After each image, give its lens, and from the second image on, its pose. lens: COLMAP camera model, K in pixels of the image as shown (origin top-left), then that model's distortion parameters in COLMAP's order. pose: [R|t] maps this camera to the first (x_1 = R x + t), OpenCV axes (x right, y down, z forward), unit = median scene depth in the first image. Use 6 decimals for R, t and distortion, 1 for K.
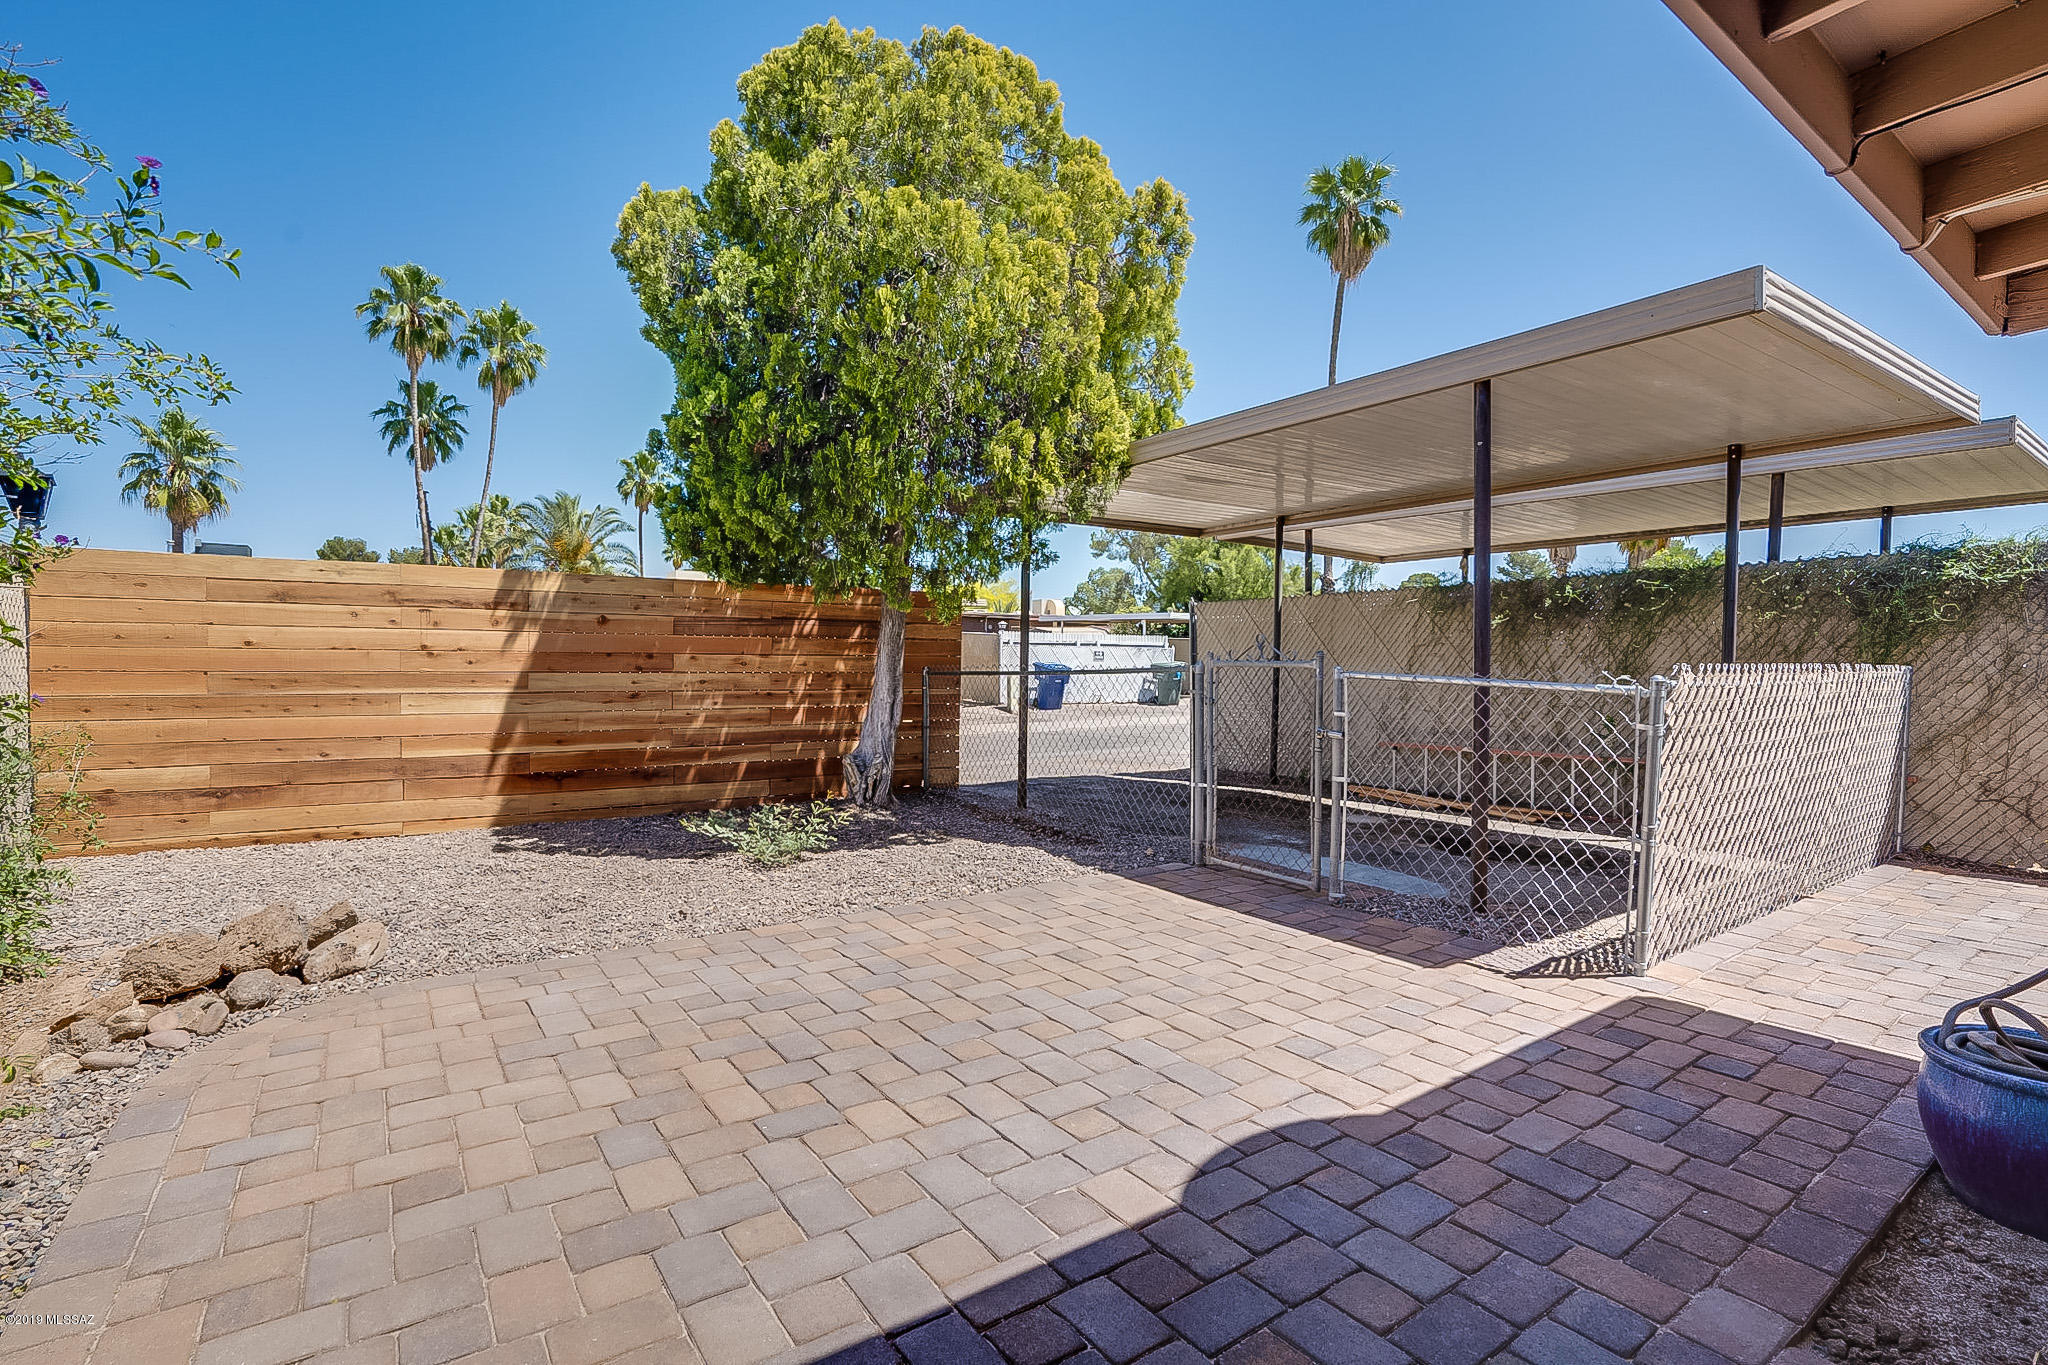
lens RADIAL K [[960.8, 0, 980.6], [0, 960.8, 681.8], [0, 0, 1]] dist [-0.037193, 0.004713]
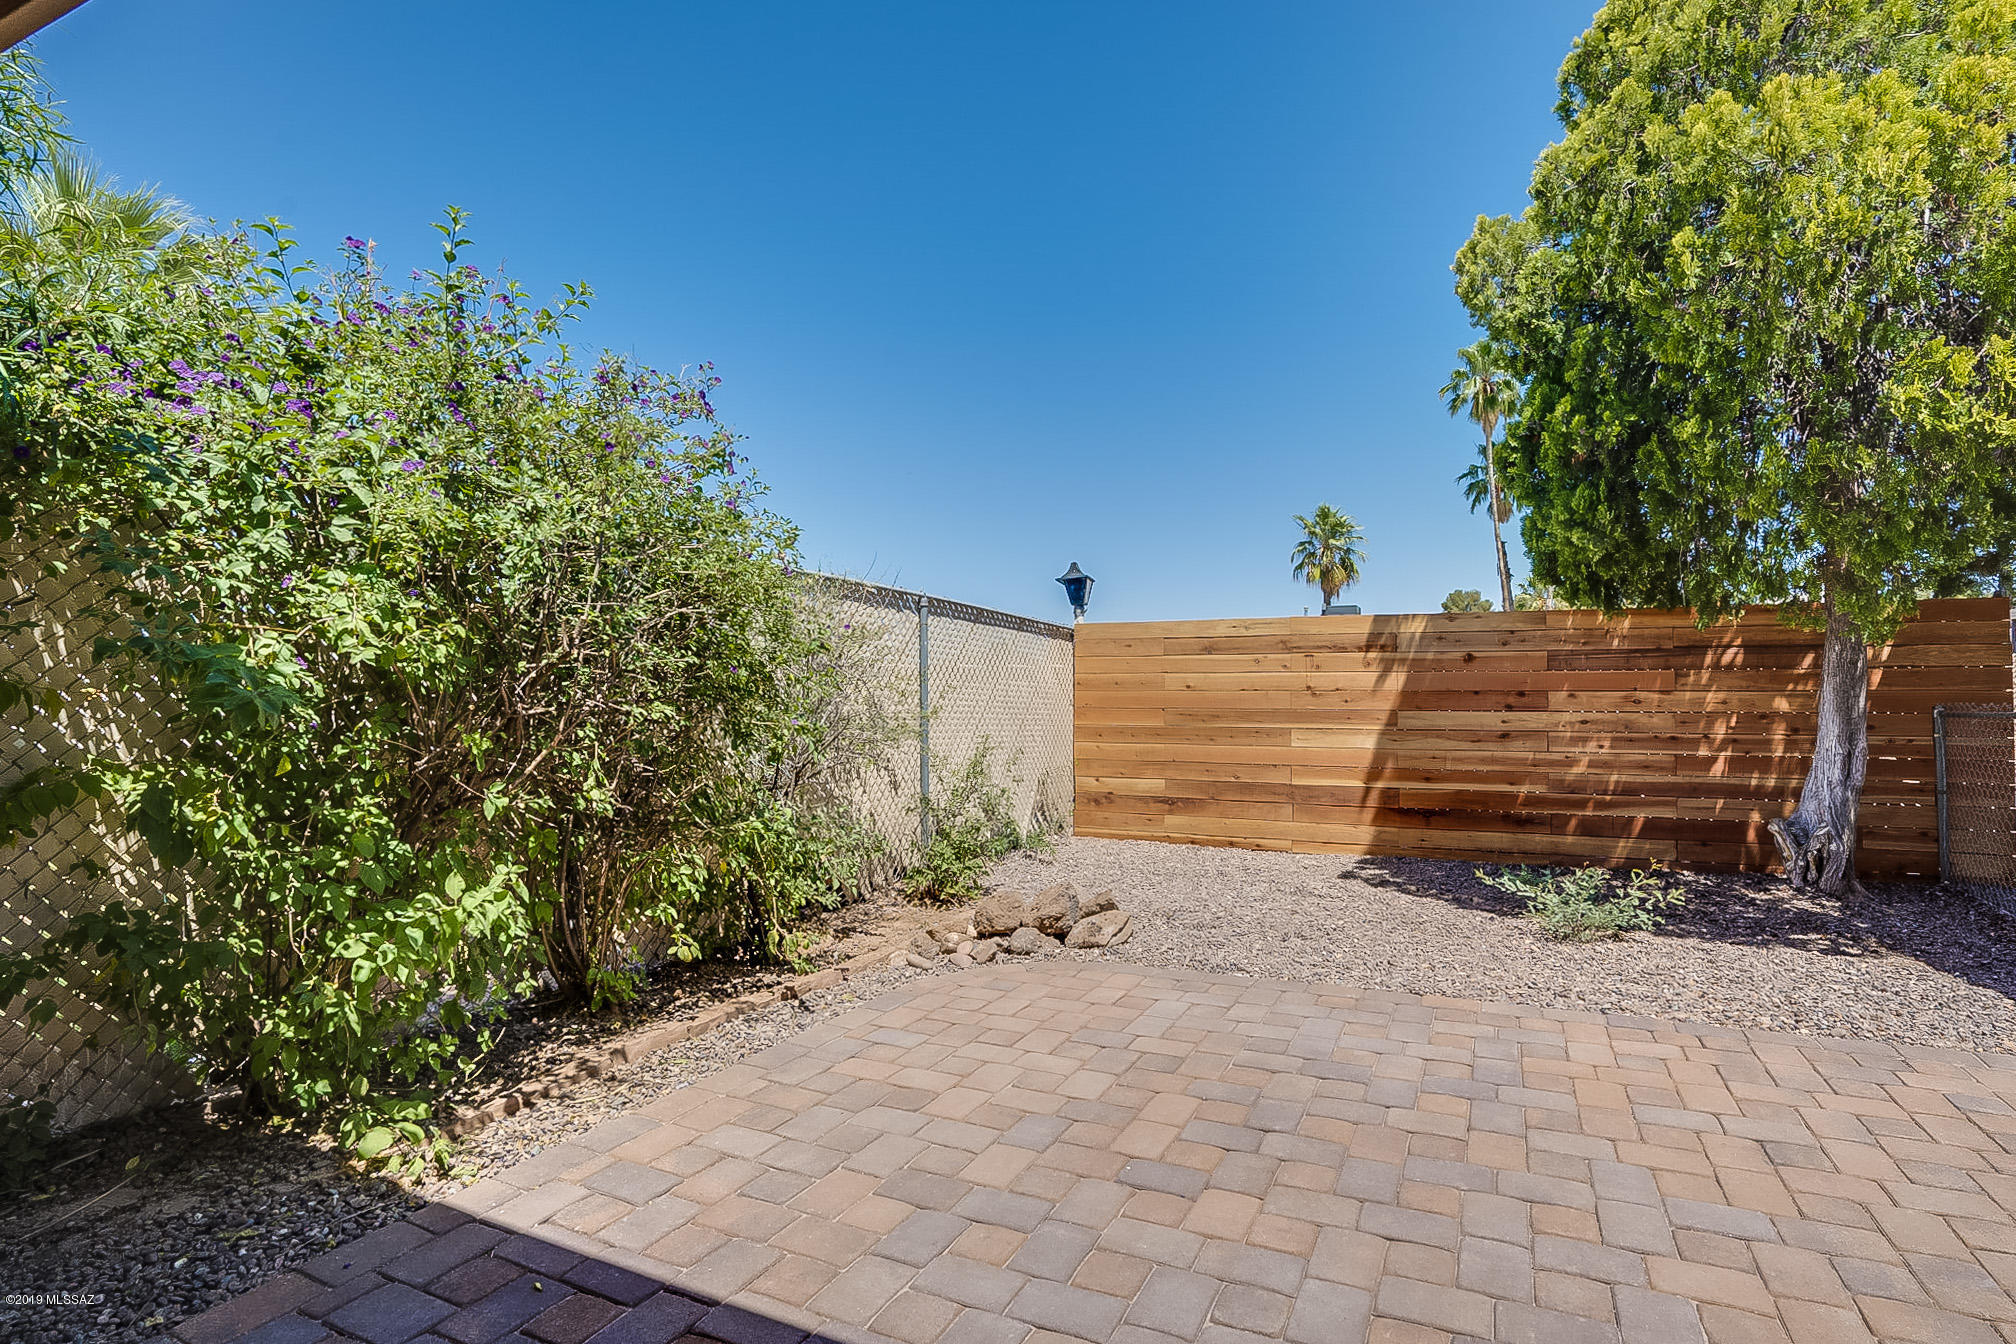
lens RADIAL K [[949.2, 0, 1086.6], [0, 949.2, 646.4], [0, 0, 1]] dist [-0.033006, 0.008660]
pose [[0.556168, -0.050196, -0.829553, 0.230894], [-0.014631, 0.997428, -0.070163, -0.002669], [0.830941, 0.051160, 0.554003, 0.151341]]
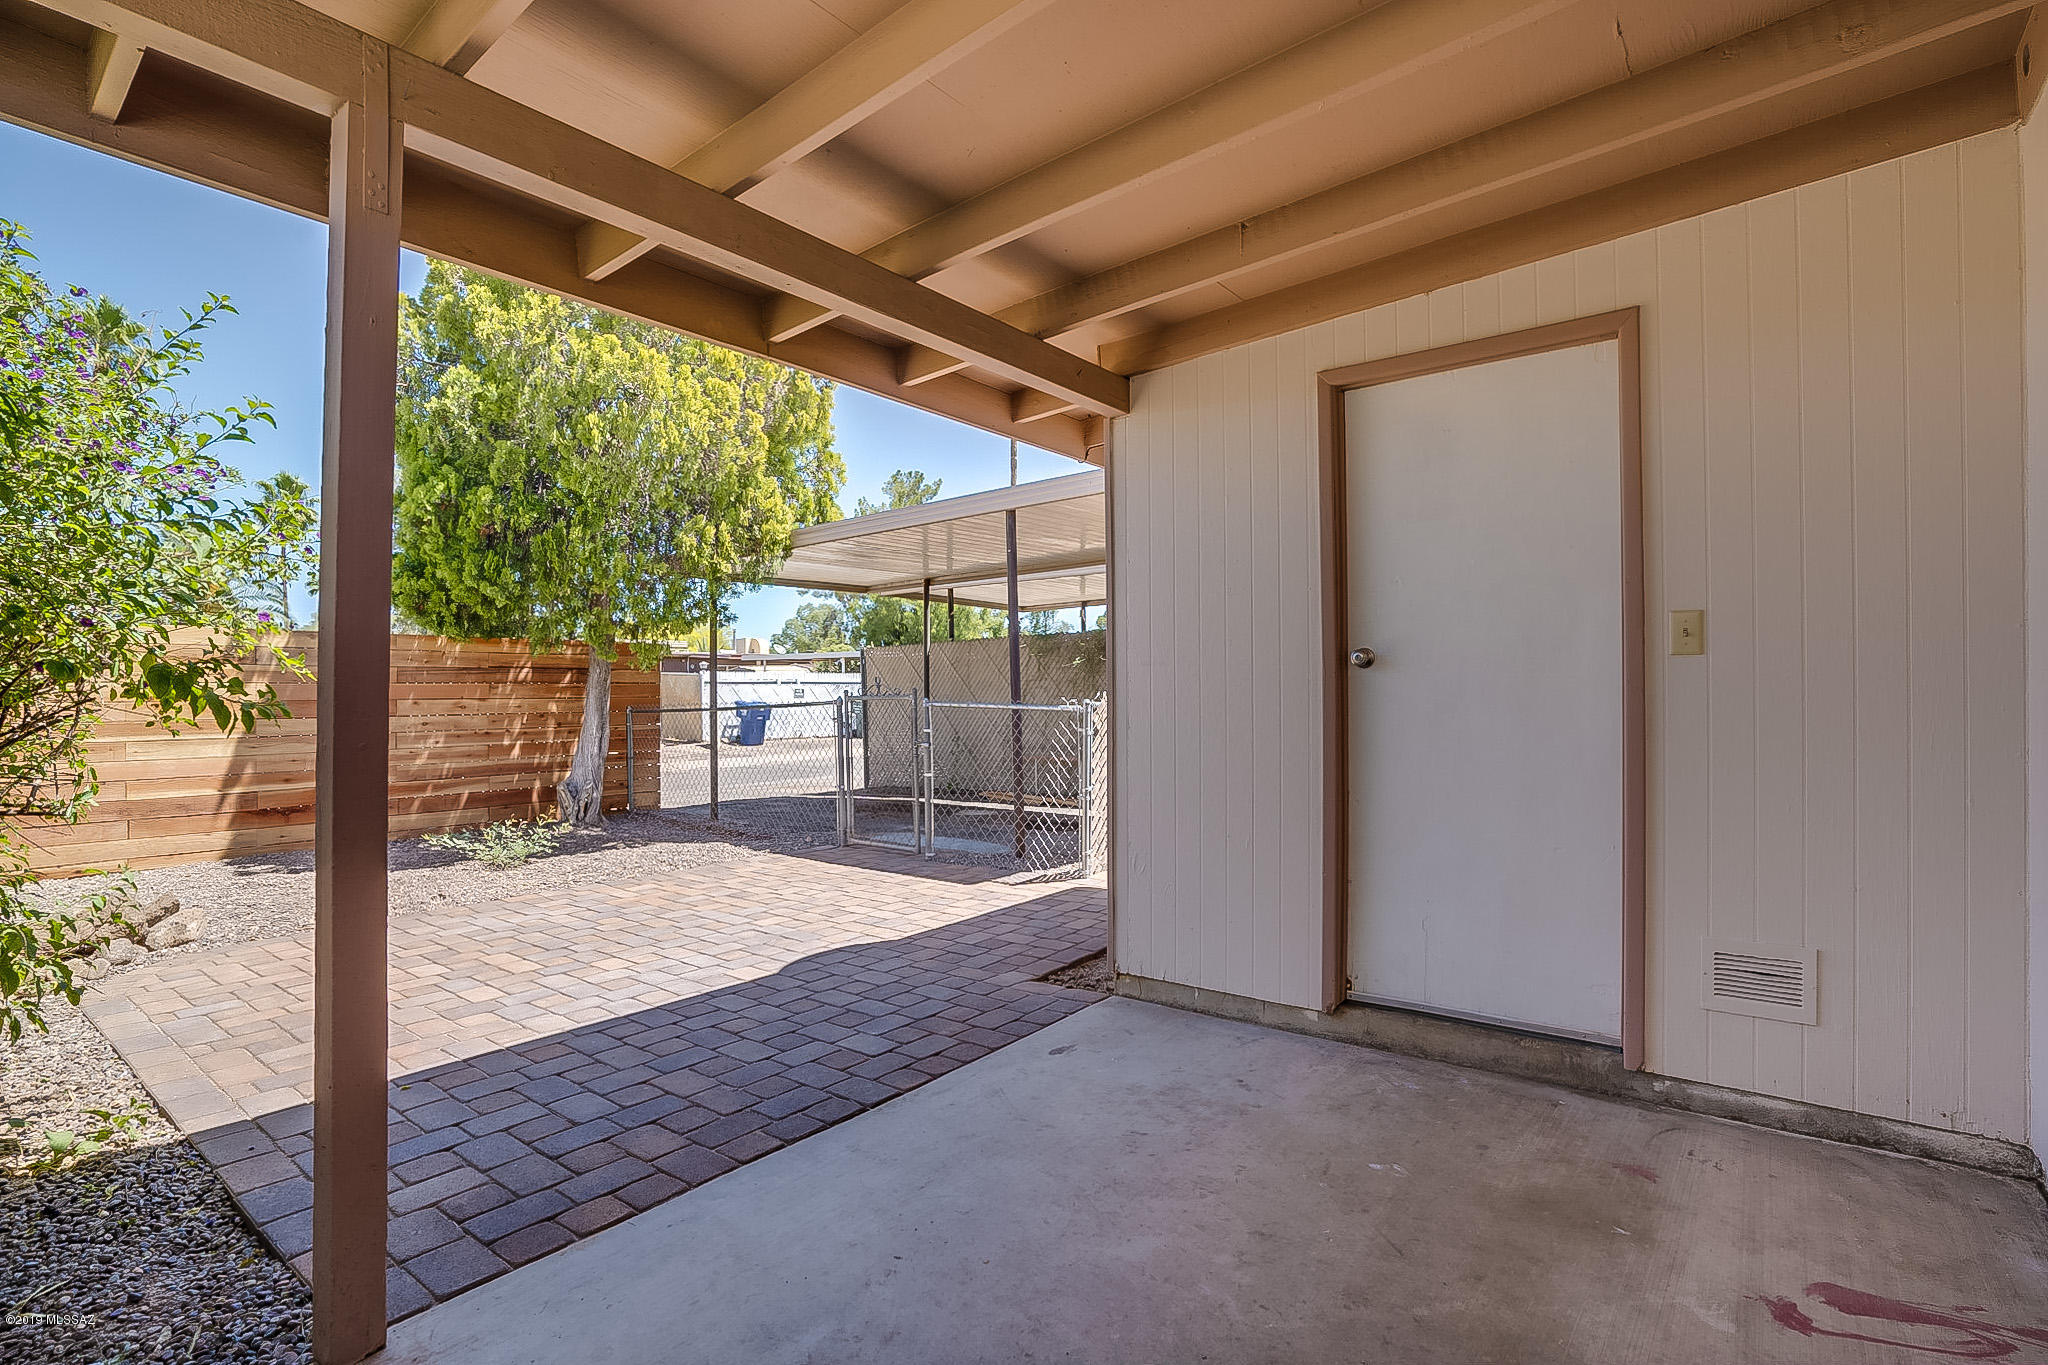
lens RADIAL K [[964.3, 0, 973.0], [0, 964.3, 687.3], [0, 0, 1]] dist [-0.033006, 0.008660]
pose [[0.958000, -0.018395, 0.286178, 0.014180], [0.027677, 0.999213, -0.028421, 0.008839], [-0.285430, 0.035148, 0.957755, -0.349375]]
